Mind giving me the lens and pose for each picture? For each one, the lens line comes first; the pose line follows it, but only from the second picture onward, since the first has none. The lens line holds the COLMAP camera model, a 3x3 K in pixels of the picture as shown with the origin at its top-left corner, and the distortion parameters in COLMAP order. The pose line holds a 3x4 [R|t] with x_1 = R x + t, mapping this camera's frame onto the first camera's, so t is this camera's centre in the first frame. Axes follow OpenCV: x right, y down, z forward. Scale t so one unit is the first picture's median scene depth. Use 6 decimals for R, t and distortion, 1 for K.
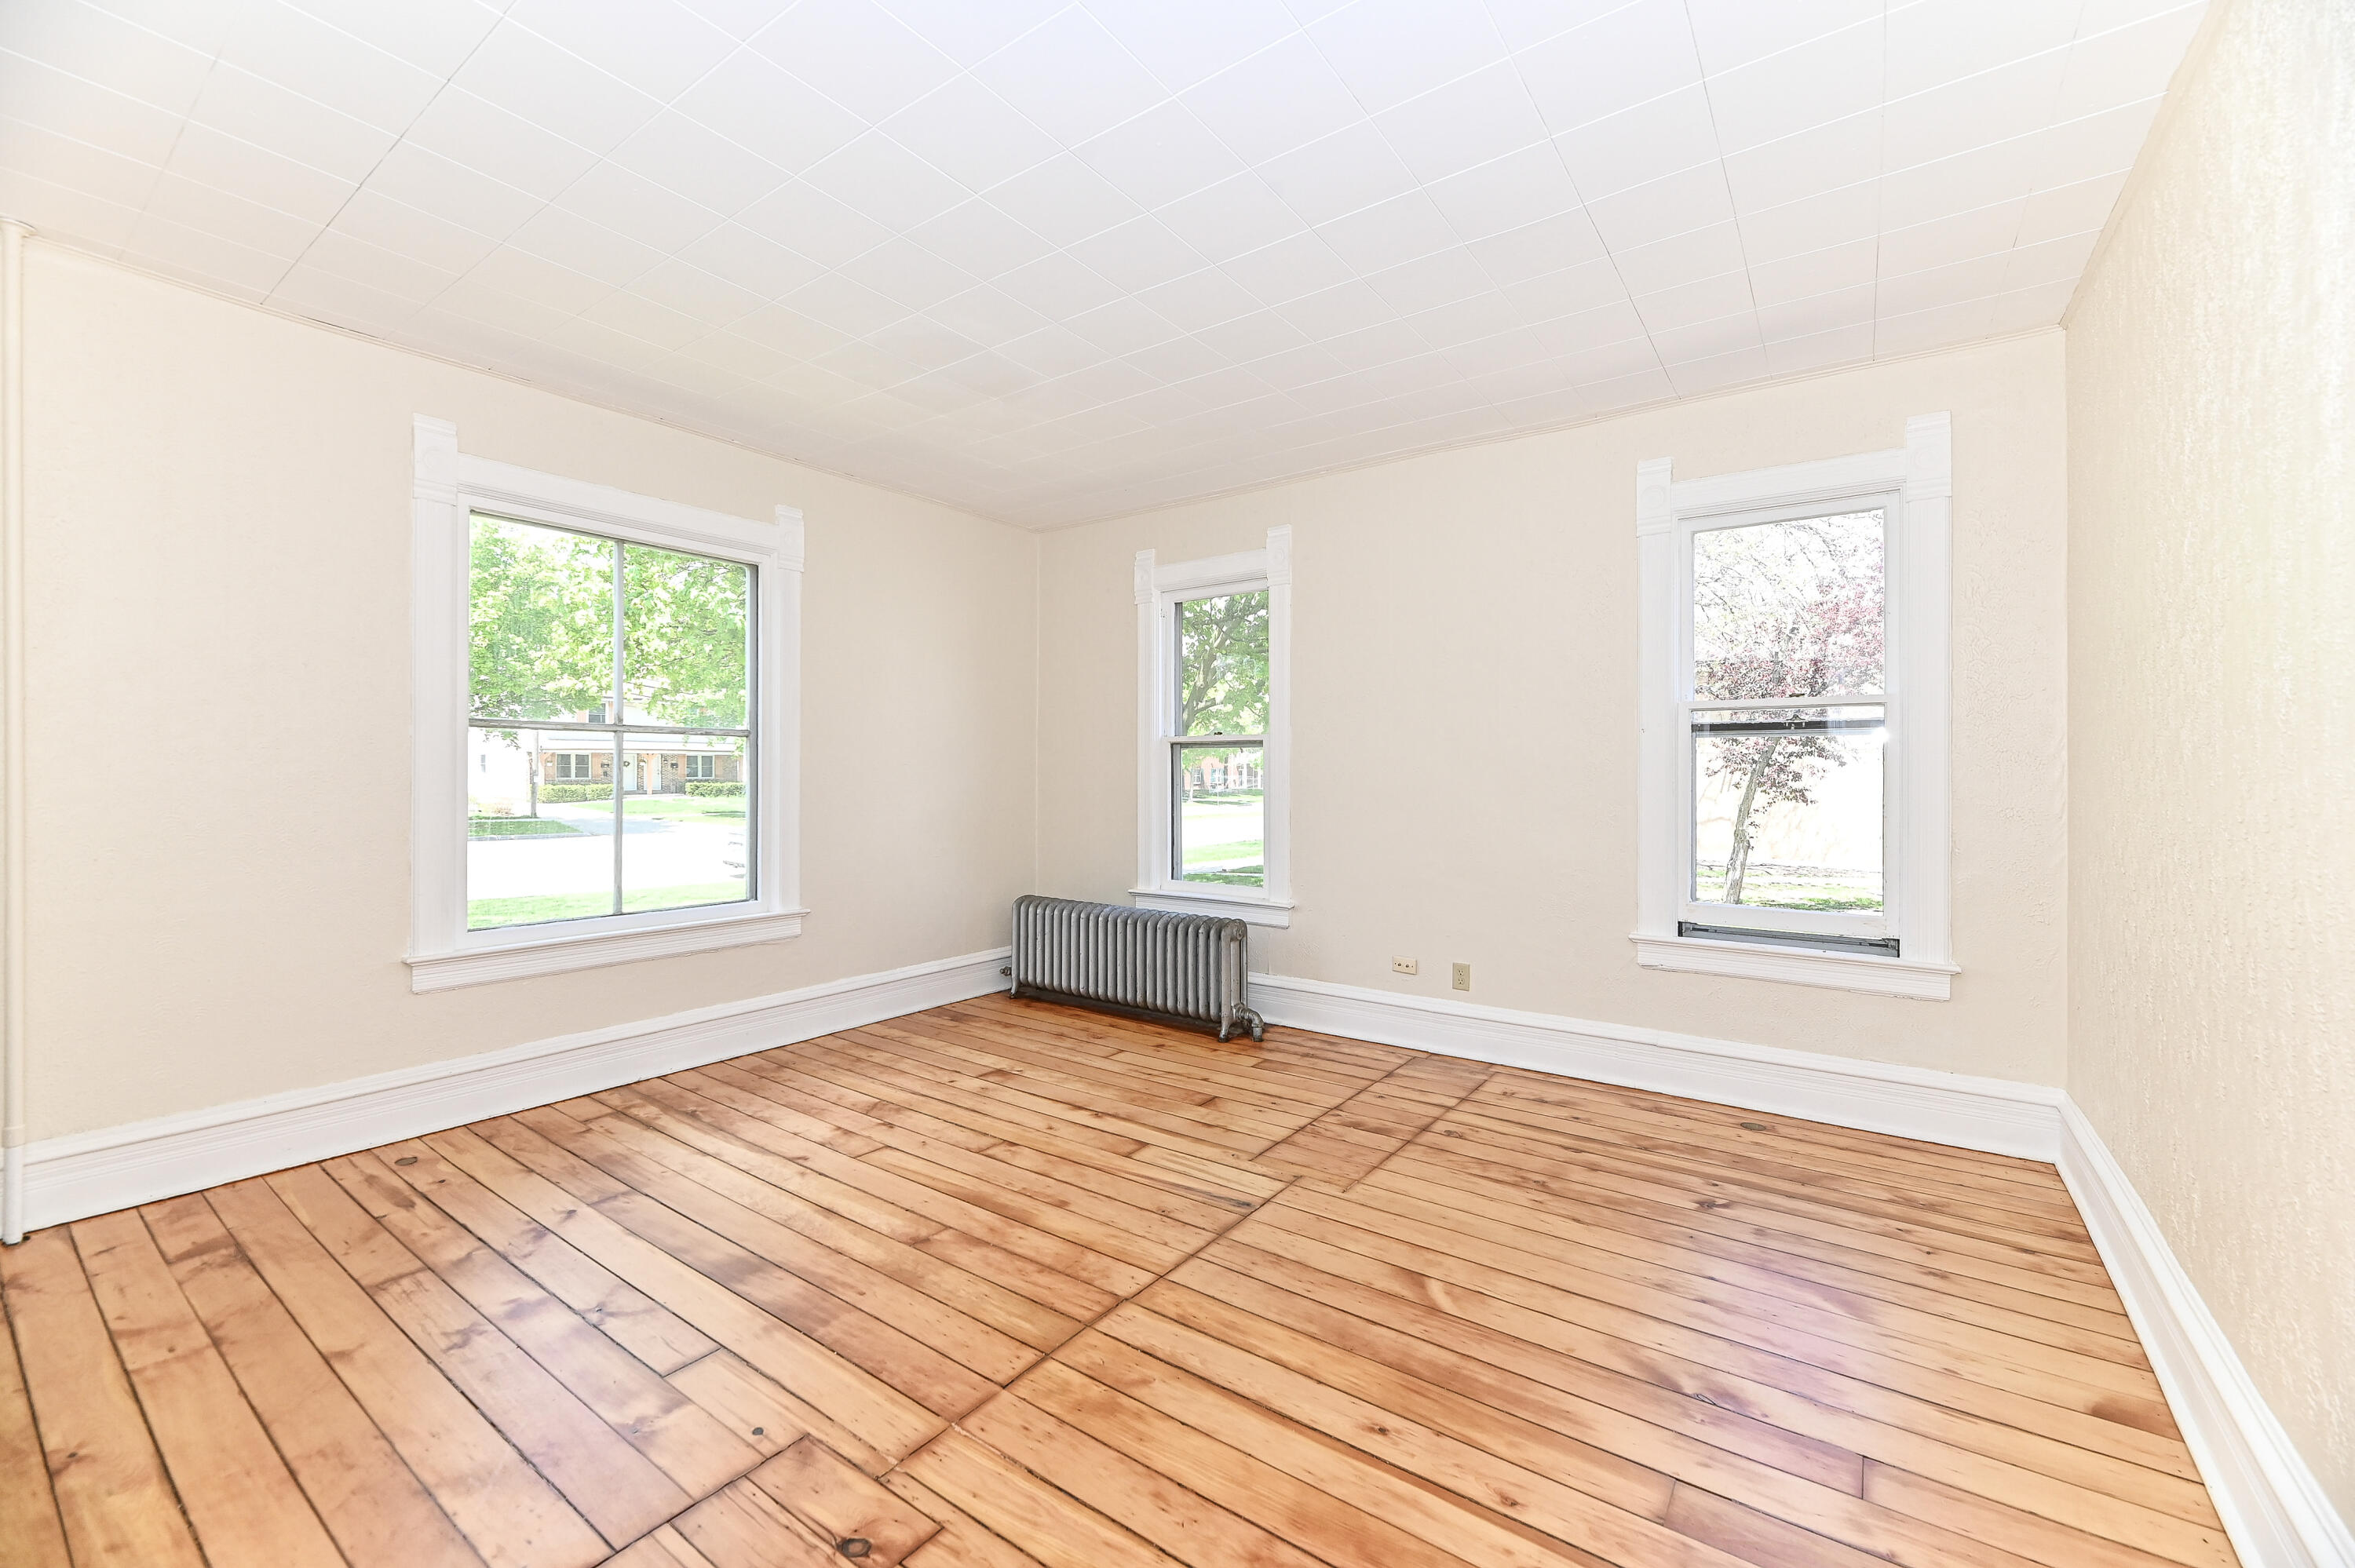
lens RADIAL K [[959.1, 0, 1186.3], [0, 959.1, 772.7], [0, 0, 1]] dist [0.002103, -0.004187]
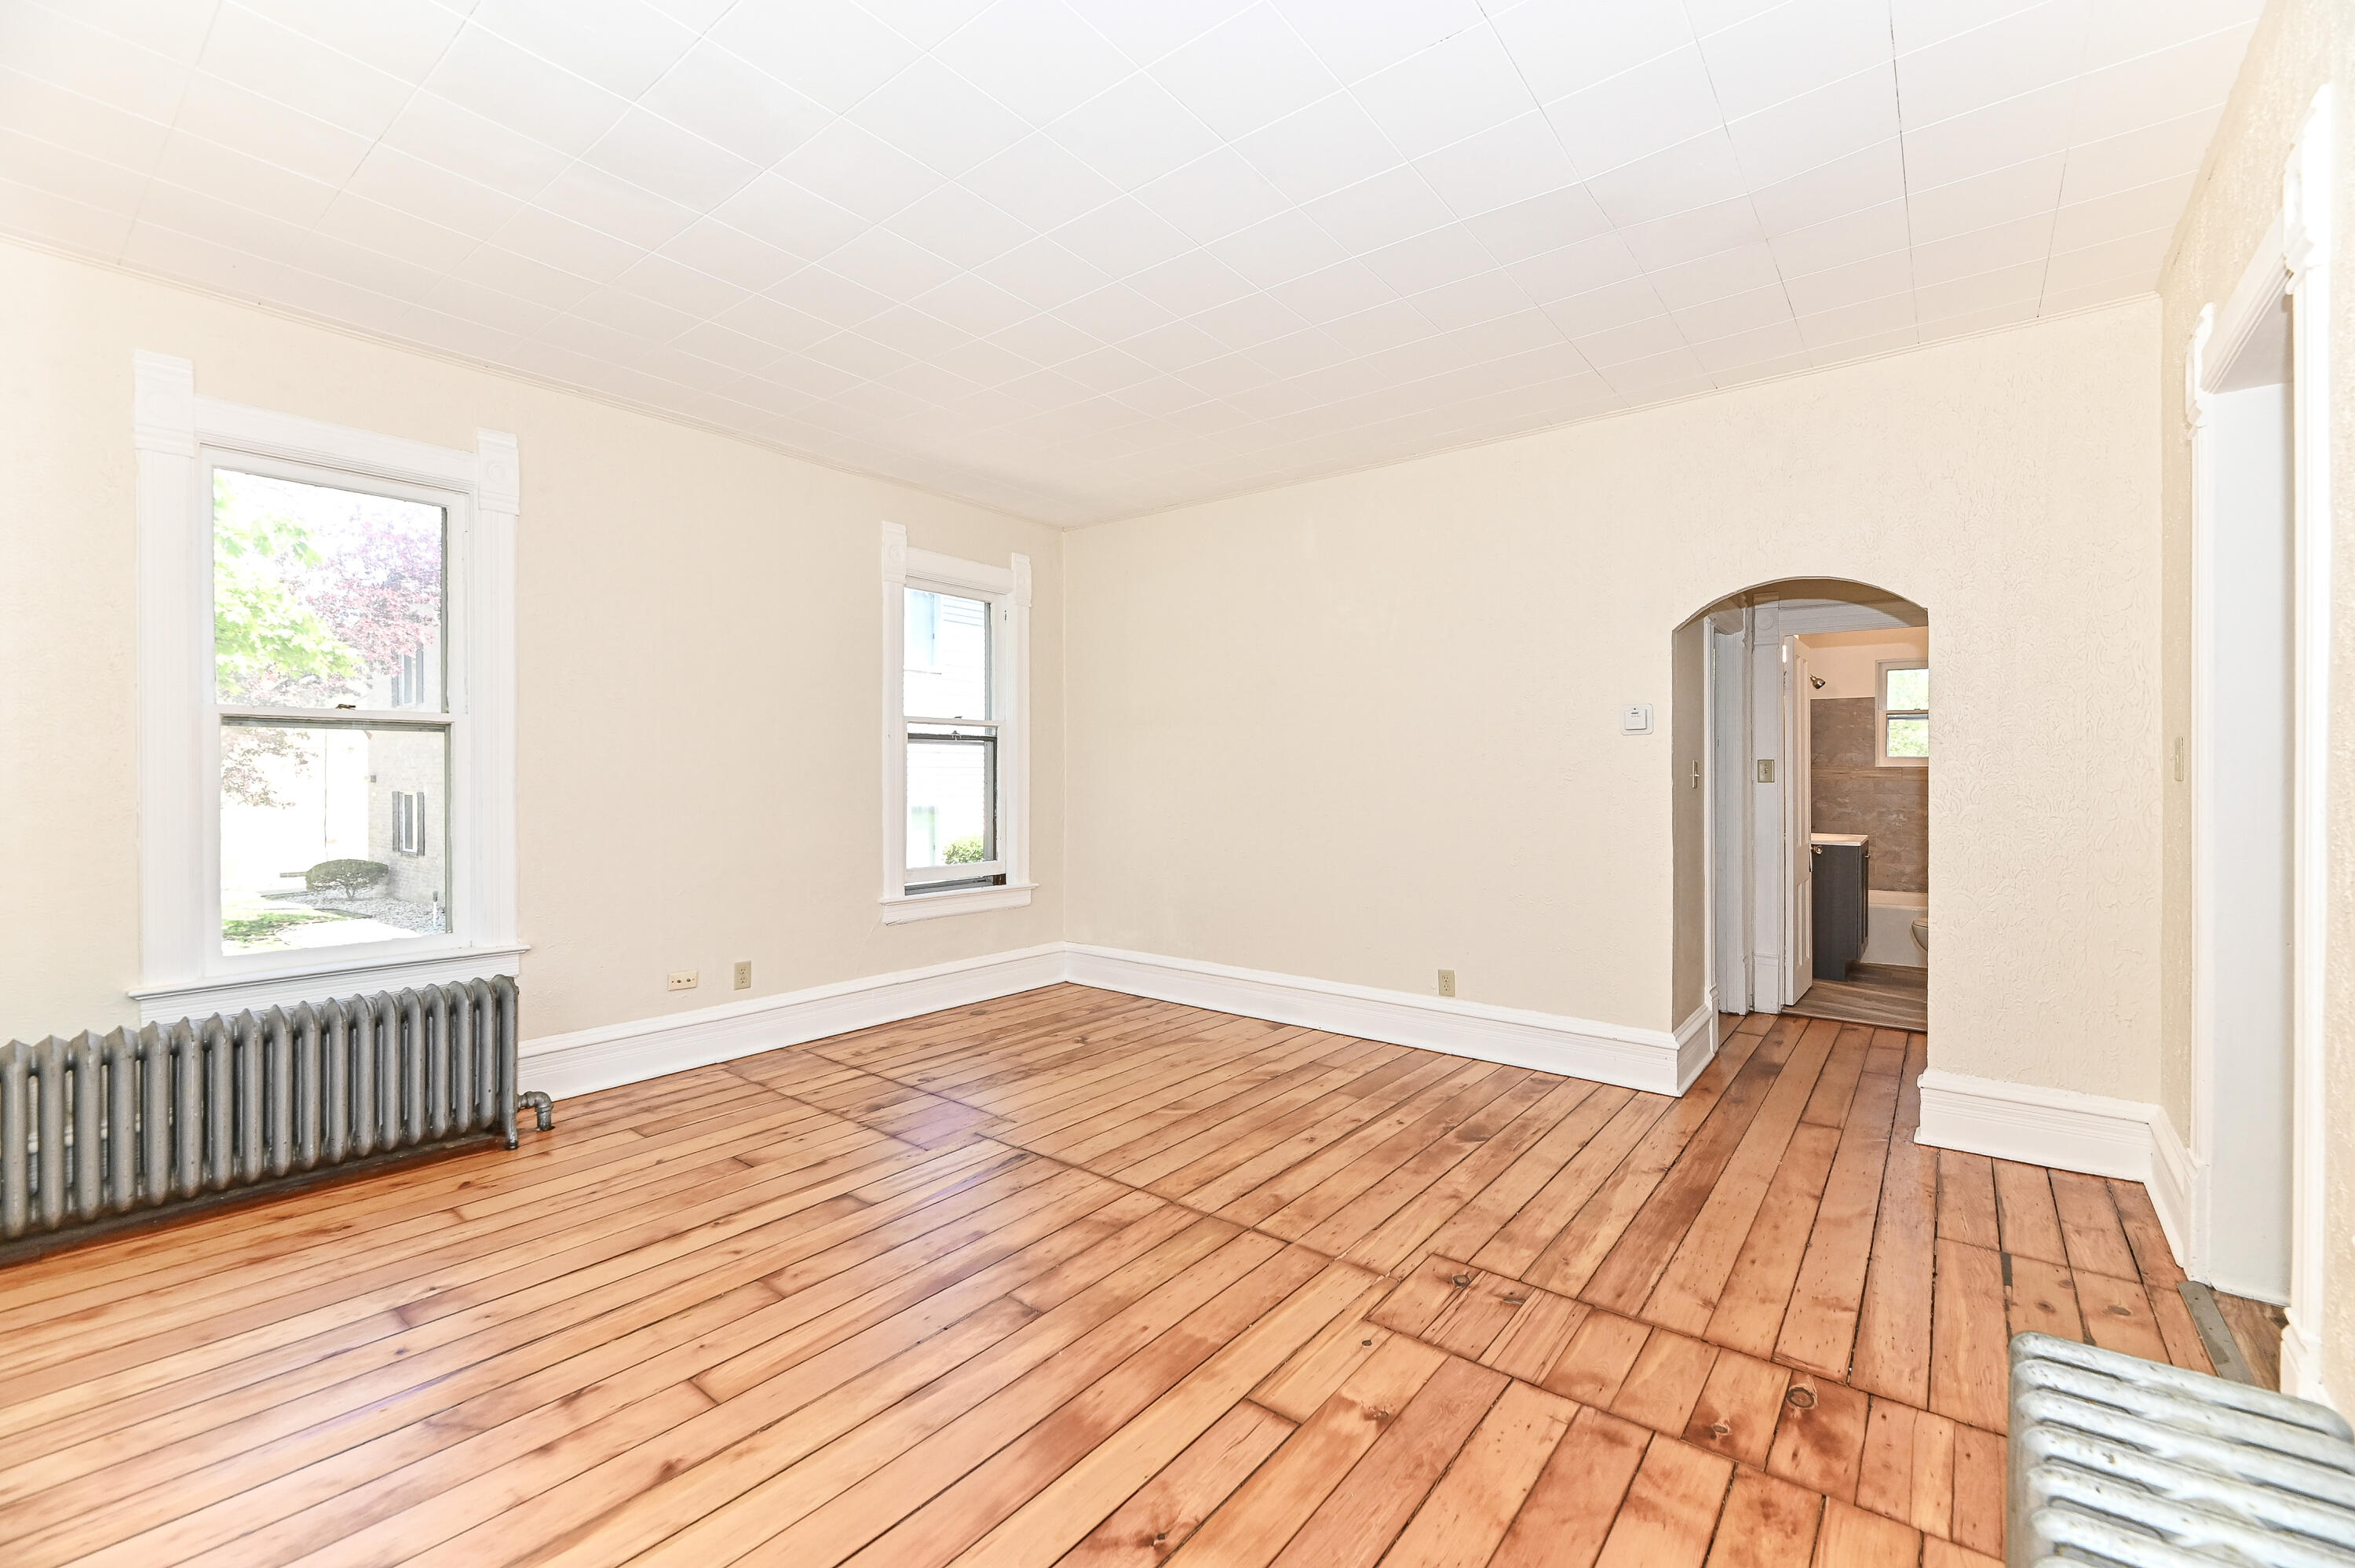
lens RADIAL K [[959.1, 0, 1178.3], [0, 959.1, 776.9], [0, 0, 1]] dist [0.002103, -0.004187]
pose [[0.049602, -0.003271, 0.998764, -0.976177], [-0.000108, 0.999995, 0.003281, 0.005028], [-0.998769, -0.000271, 0.049601, 0.713167]]
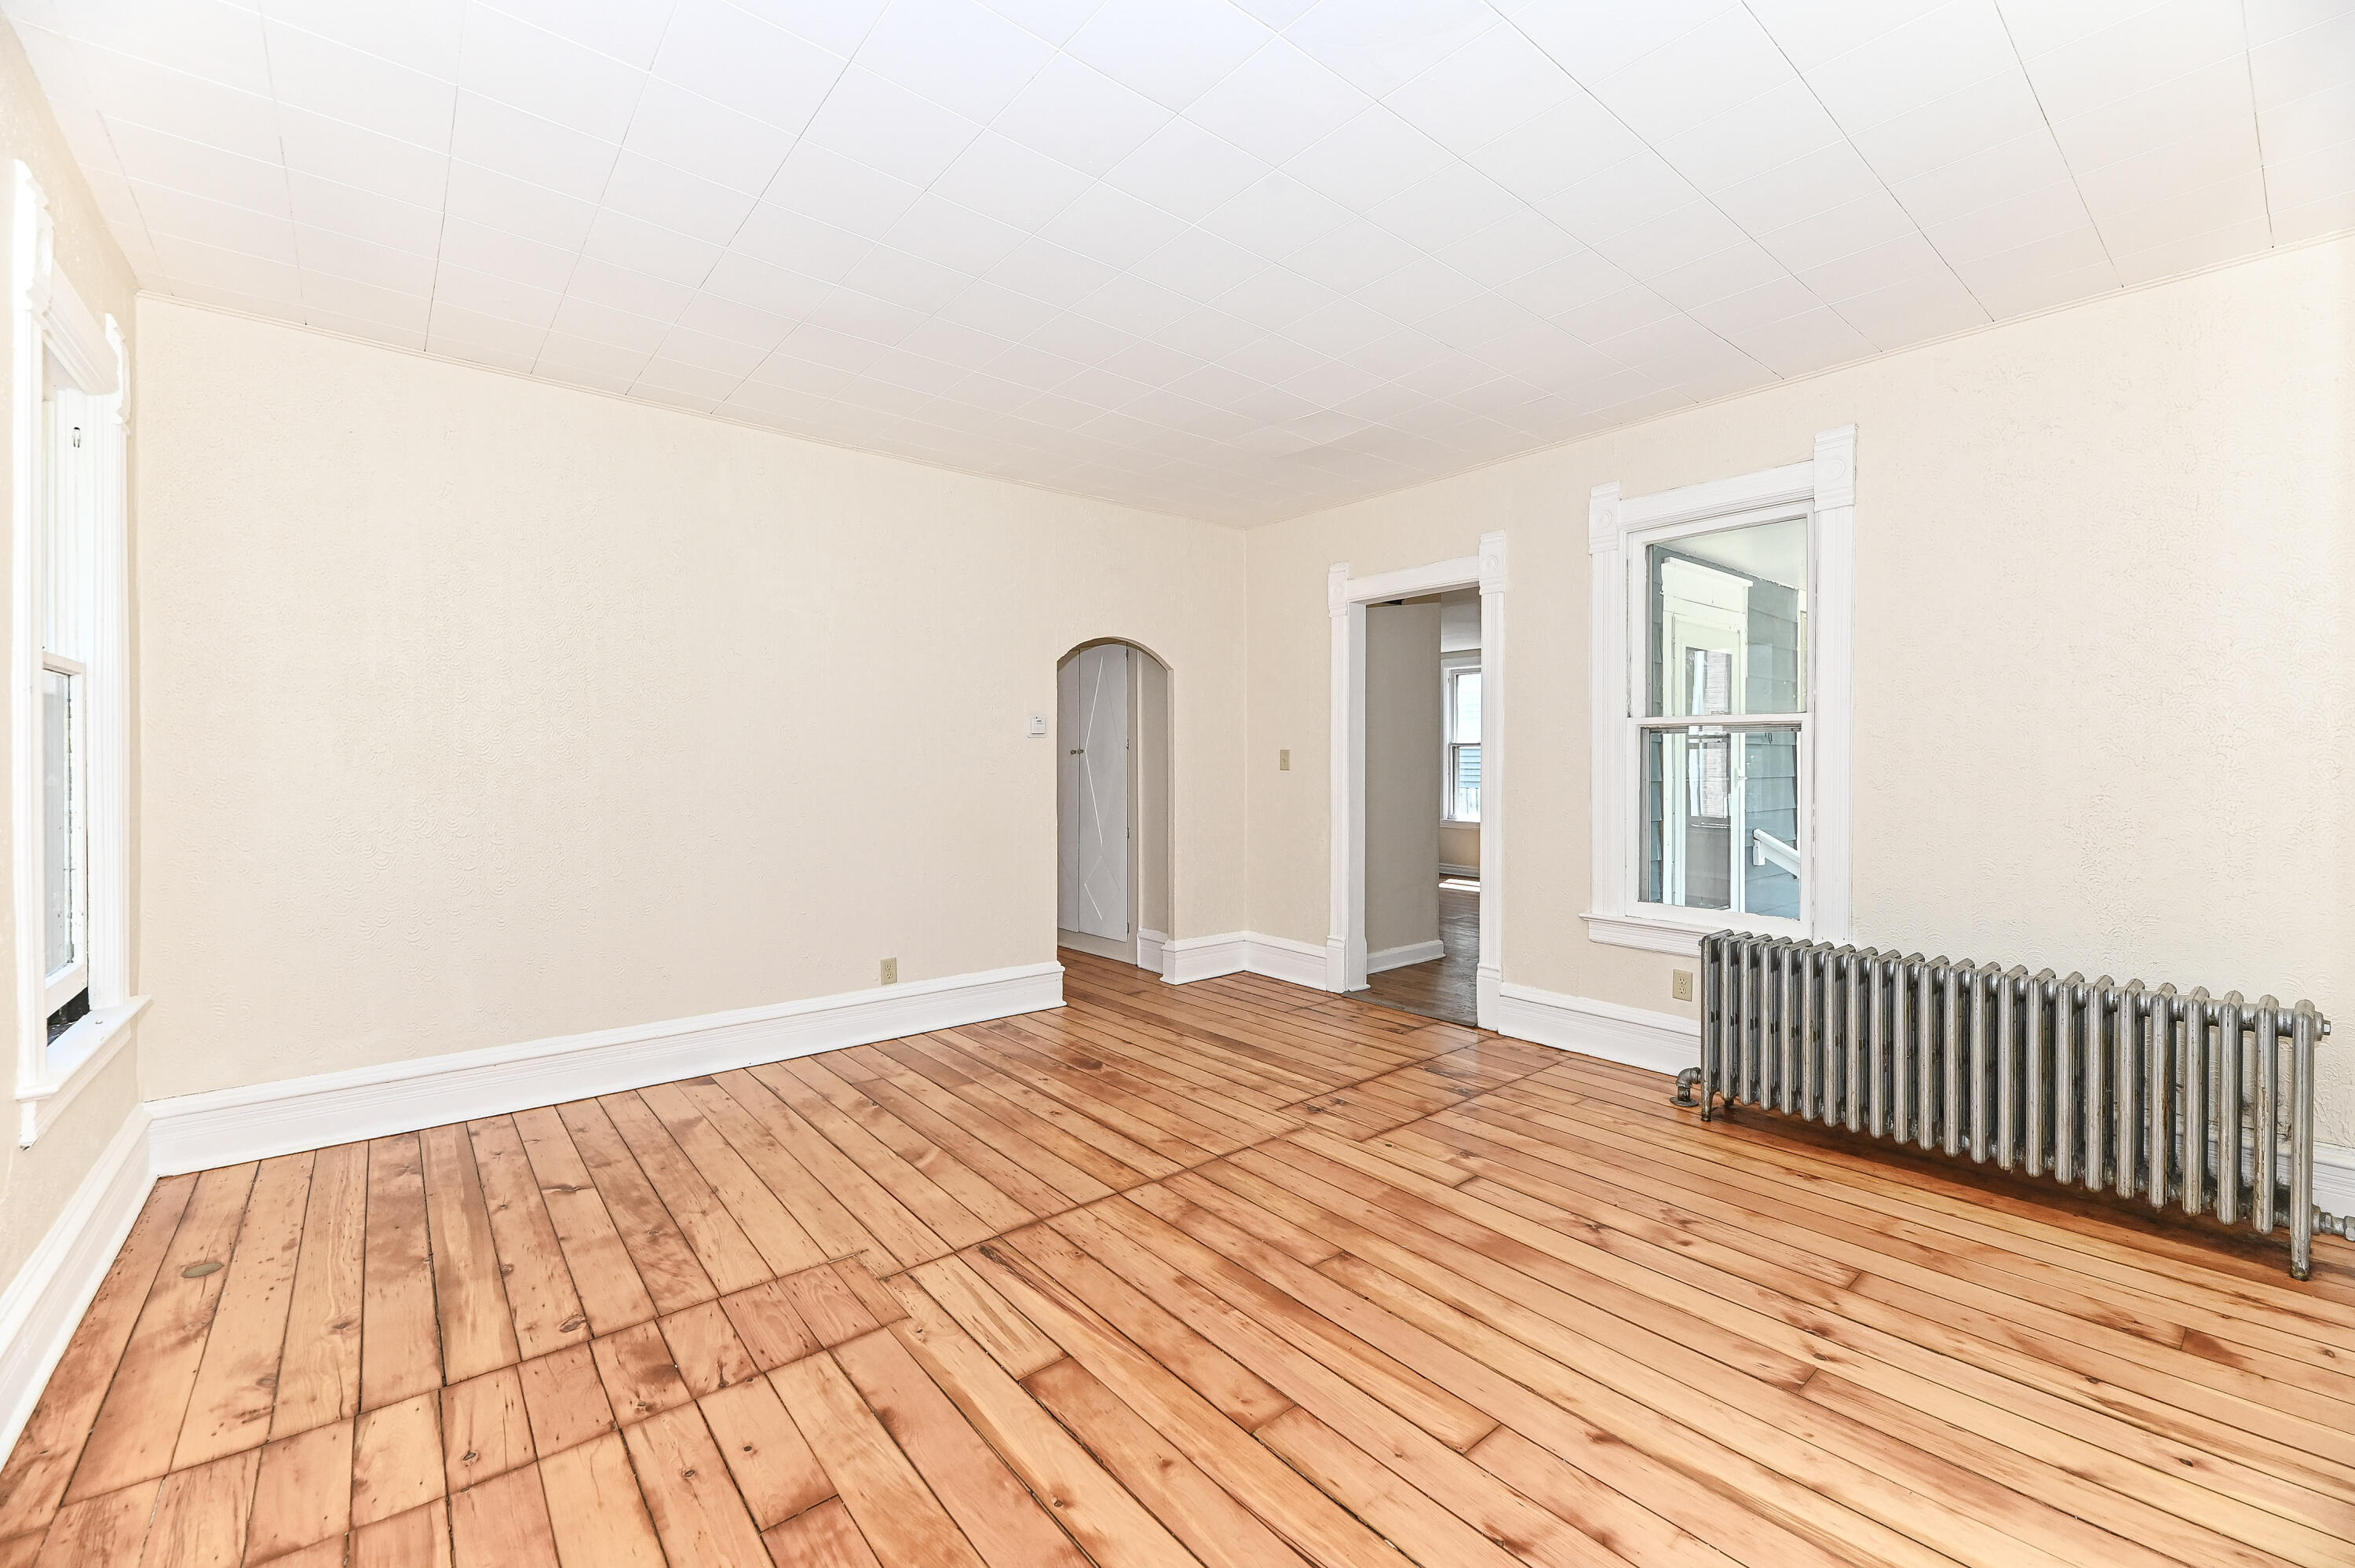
lens RADIAL K [[959.1, 0, 1161.0], [0, 959.1, 765.2], [0, 0, 1]] dist [0.002103, -0.004187]
pose [[-0.962898, -0.002536, 0.269853, -0.315544], [-0.000821, 0.999979, 0.006467, -0.008095], [-0.269864, 0.006005, -0.962880, 1.699542]]
